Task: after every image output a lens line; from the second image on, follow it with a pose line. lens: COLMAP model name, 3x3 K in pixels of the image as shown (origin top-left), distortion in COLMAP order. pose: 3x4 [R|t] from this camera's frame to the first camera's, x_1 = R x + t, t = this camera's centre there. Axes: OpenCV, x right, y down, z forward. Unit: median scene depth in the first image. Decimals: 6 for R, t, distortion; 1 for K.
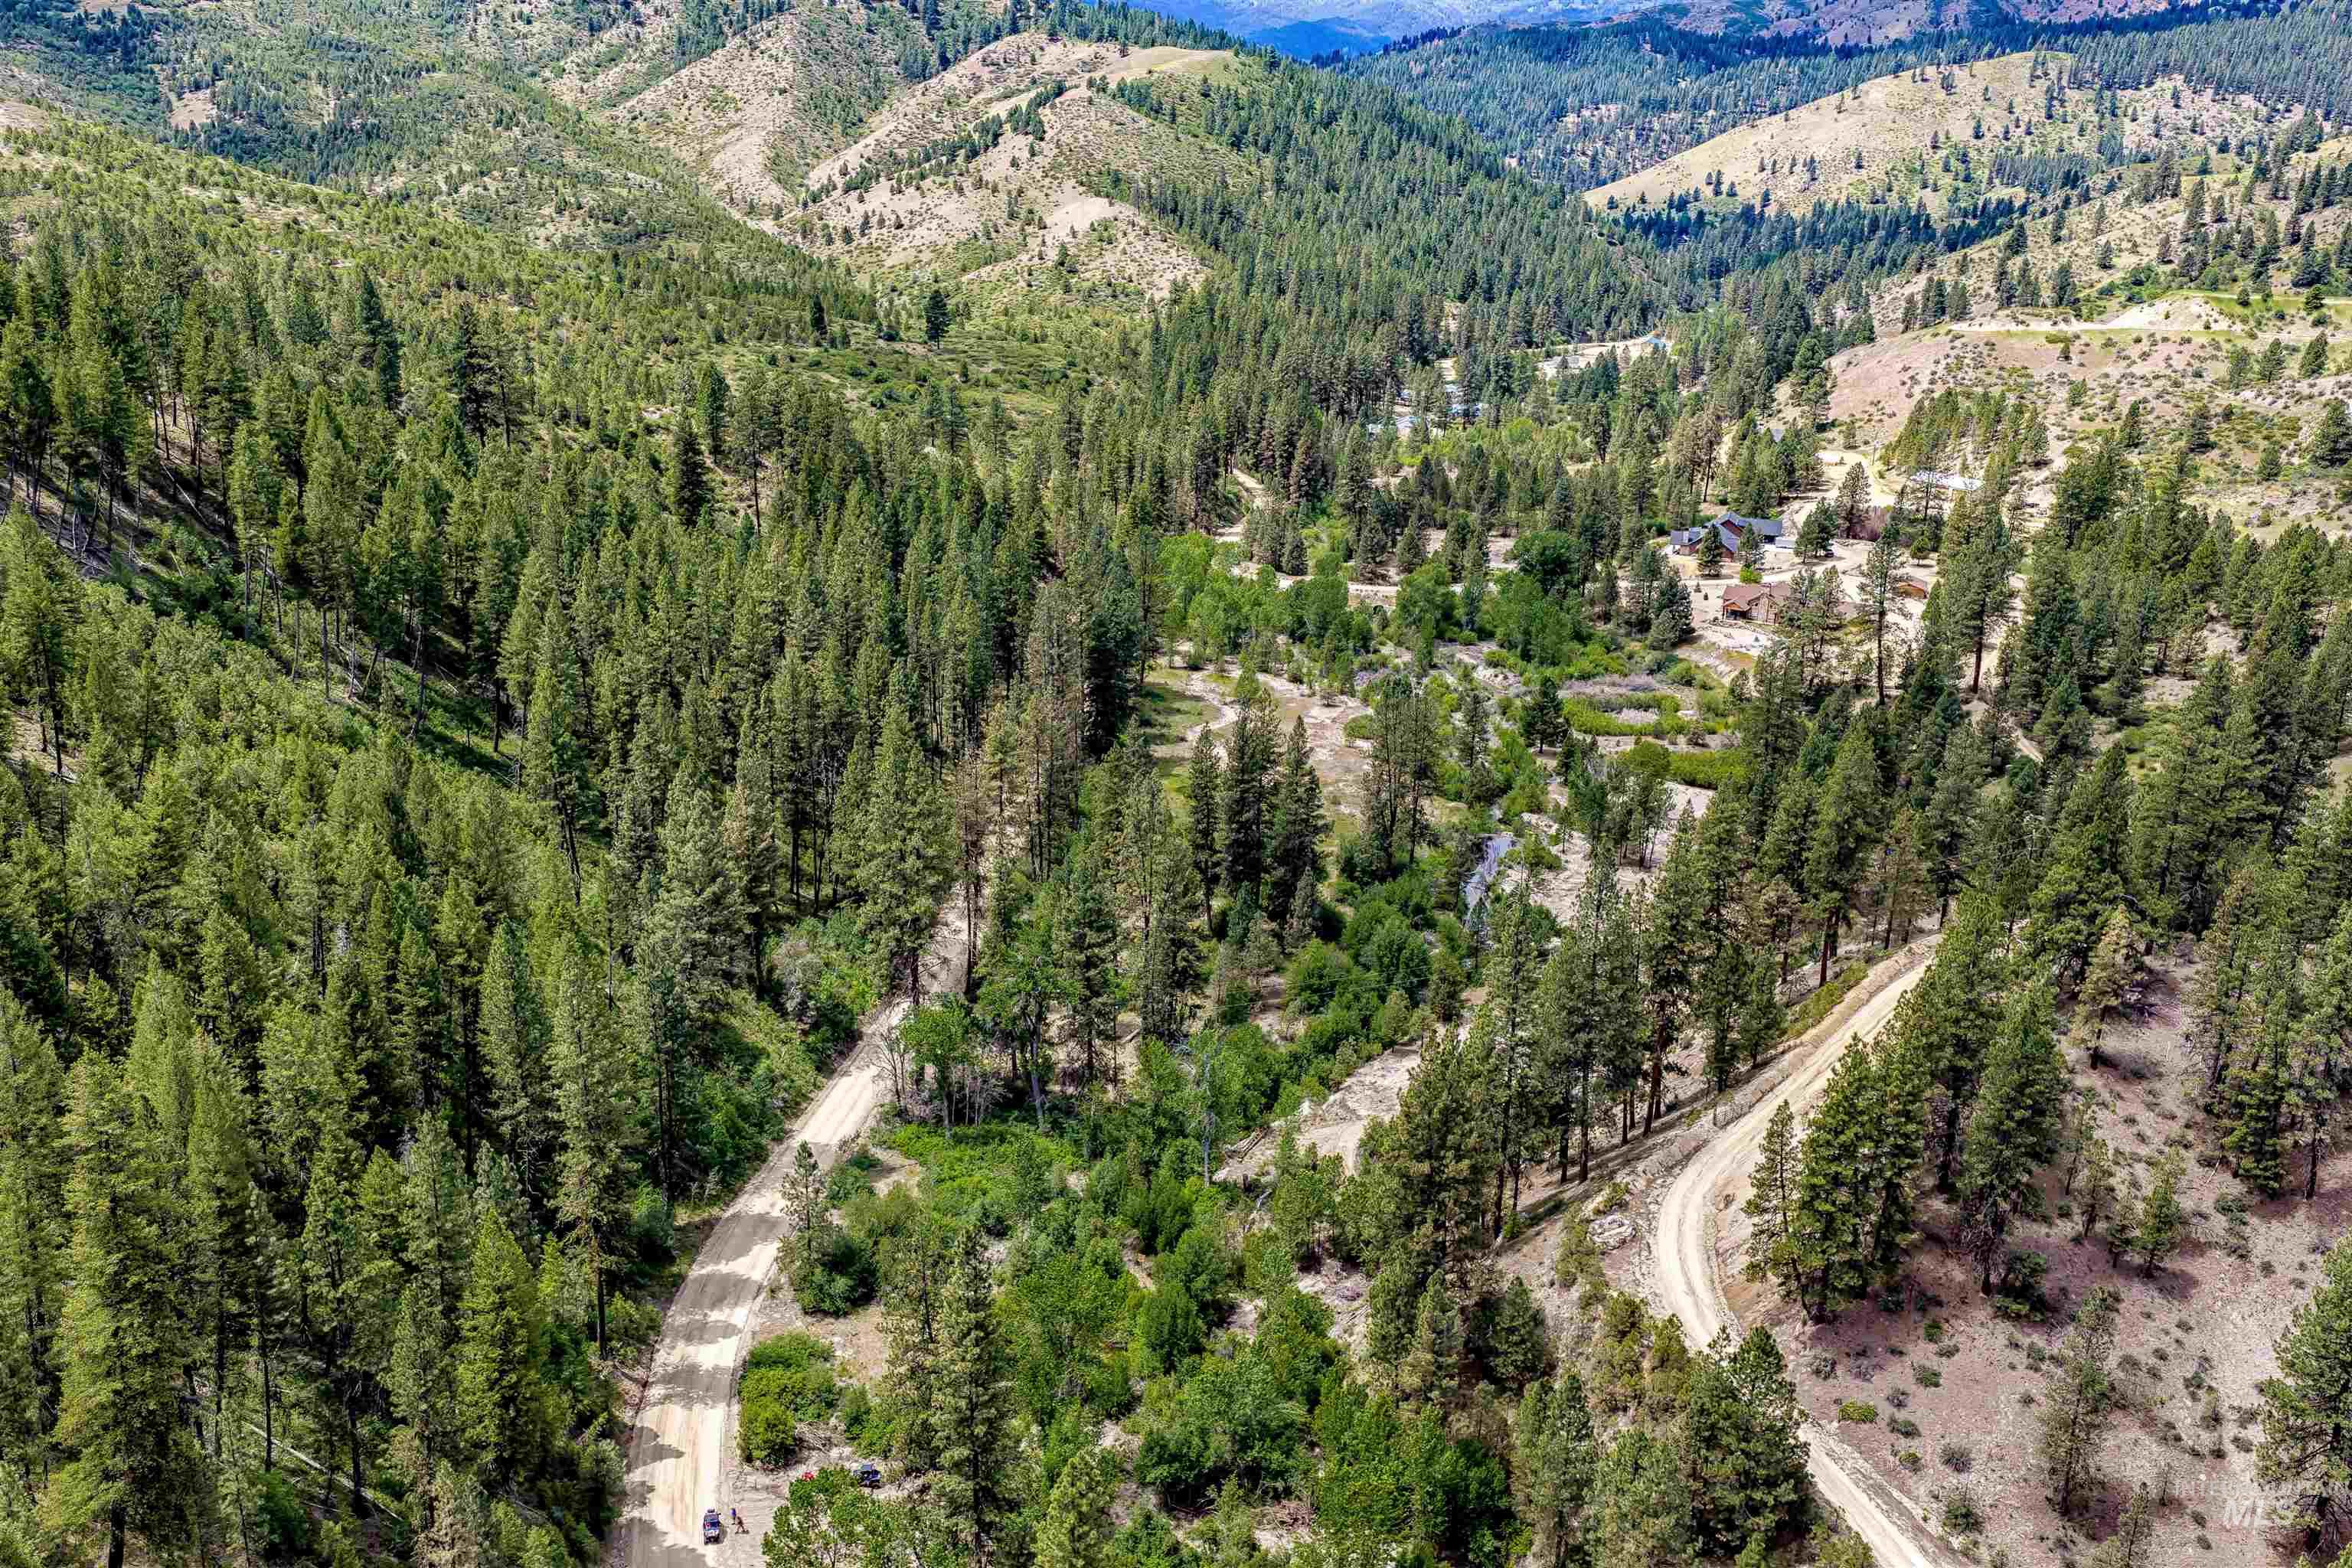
lens RADIAL K [[1953.3, 0, 1176.9], [0, 1953.3, 787.3], [0, 0, 1]] dist [0.006814, -0.010941]
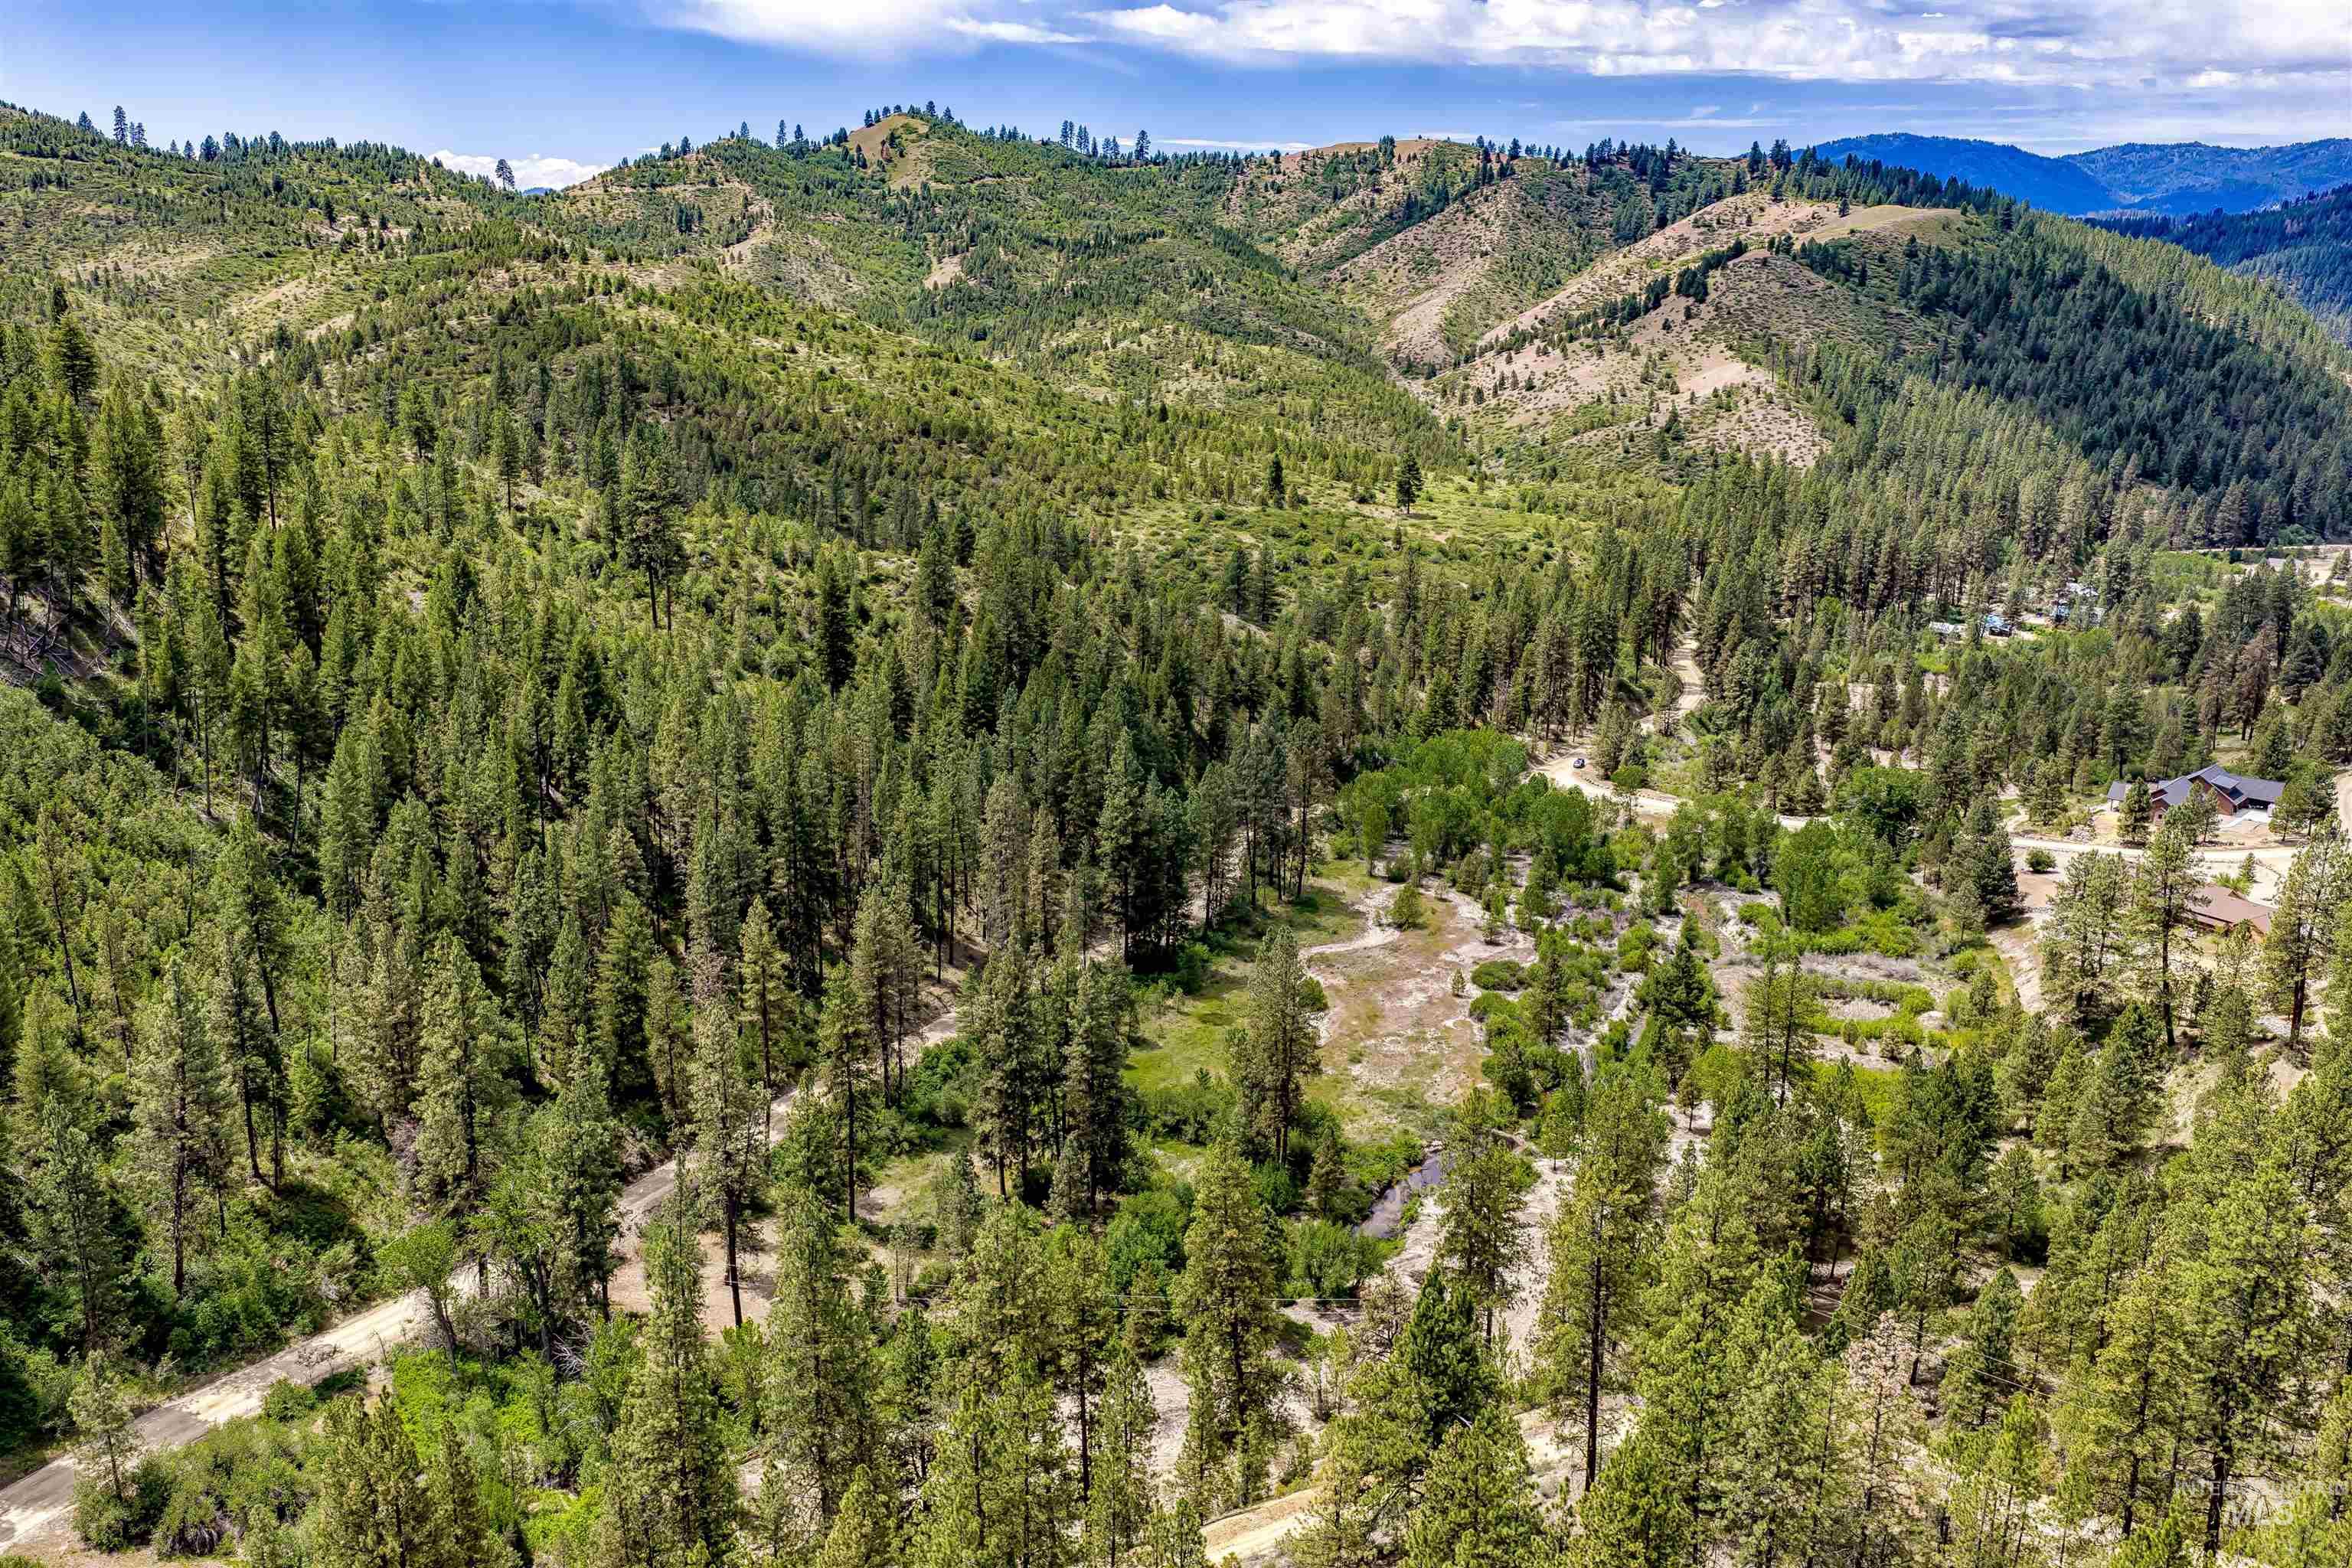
lens RADIAL K [[1953.3, 0, 1176.9], [0, 1953.3, 787.3], [0, 0, 1]] dist [0.006814, -0.010941]
pose [[0.911618, 0.104553, -0.397520, 0.111030], [-0.134638, 0.989709, -0.048454, -0.019284], [0.388363, 0.097692, 0.916314, 0.058690]]
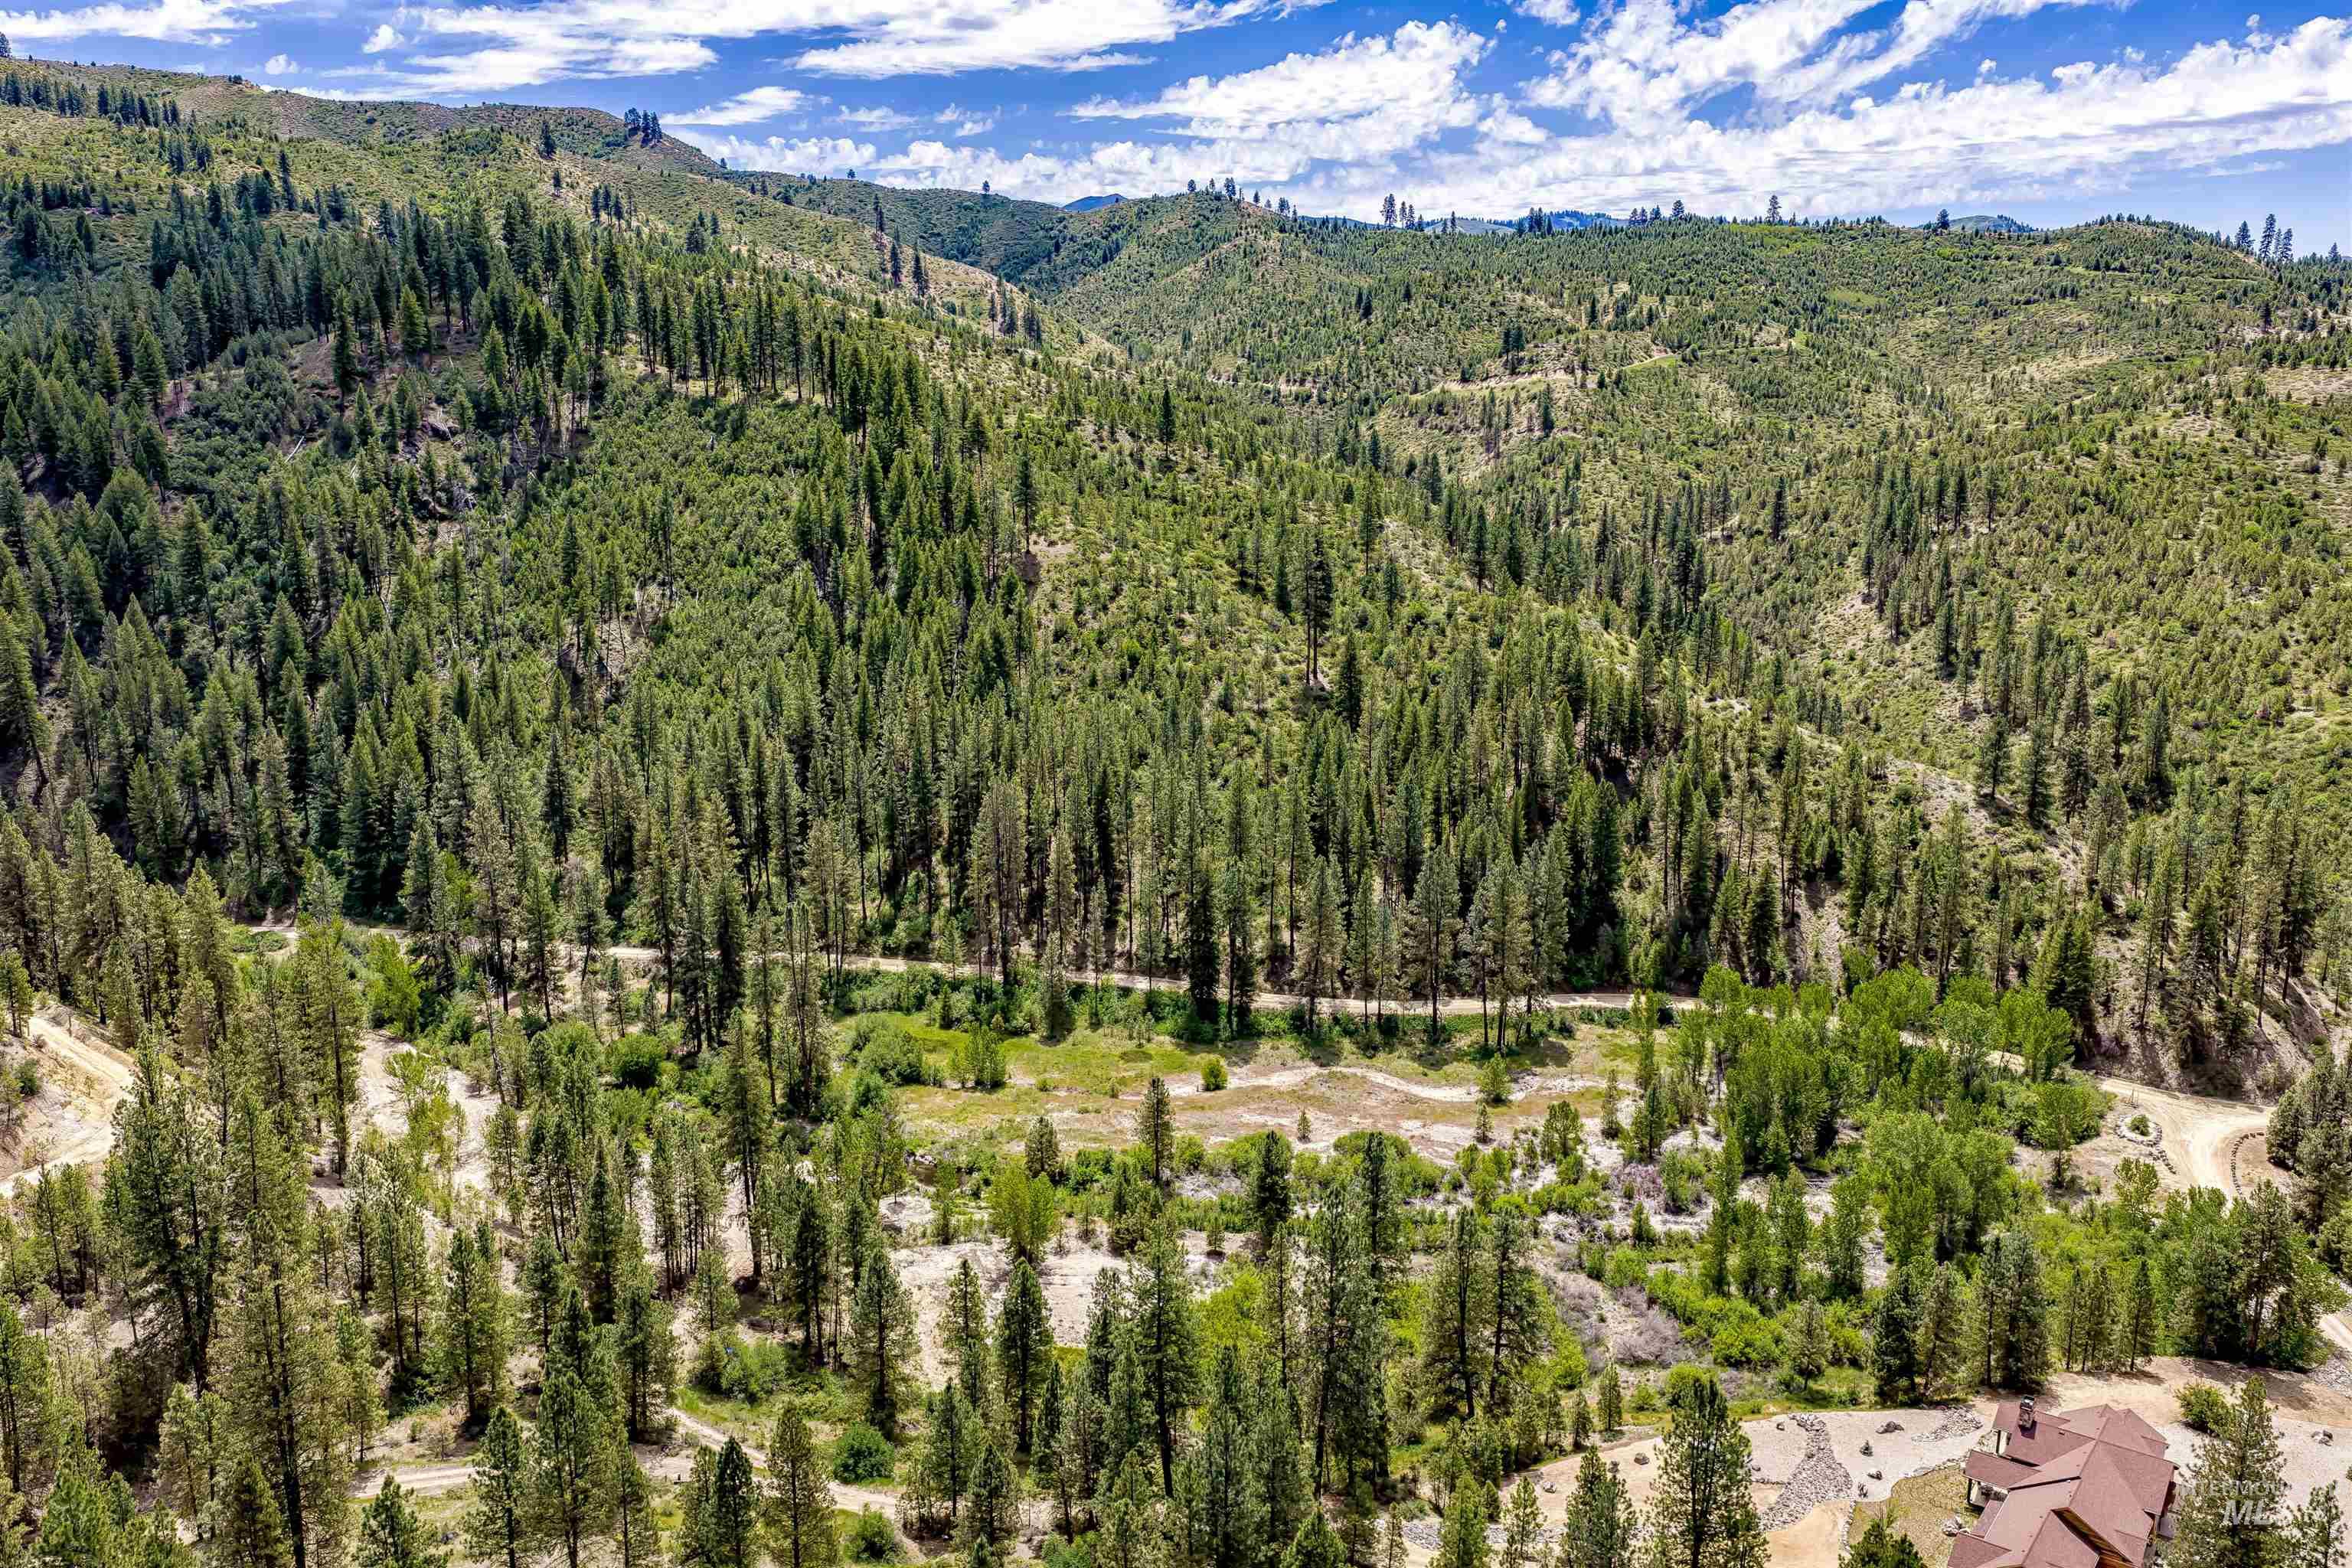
lens RADIAL K [[1949.7, 0, 1178.3], [0, 1949.7, 793.7], [0, 0, 1]] dist [0.014258, -0.026336]
pose [[-0.066764, 0.212979, -0.974773, 0.308262], [-0.330444, 0.917101, 0.223011, -0.114082], [0.941461, 0.336996, 0.009148, 0.323424]]
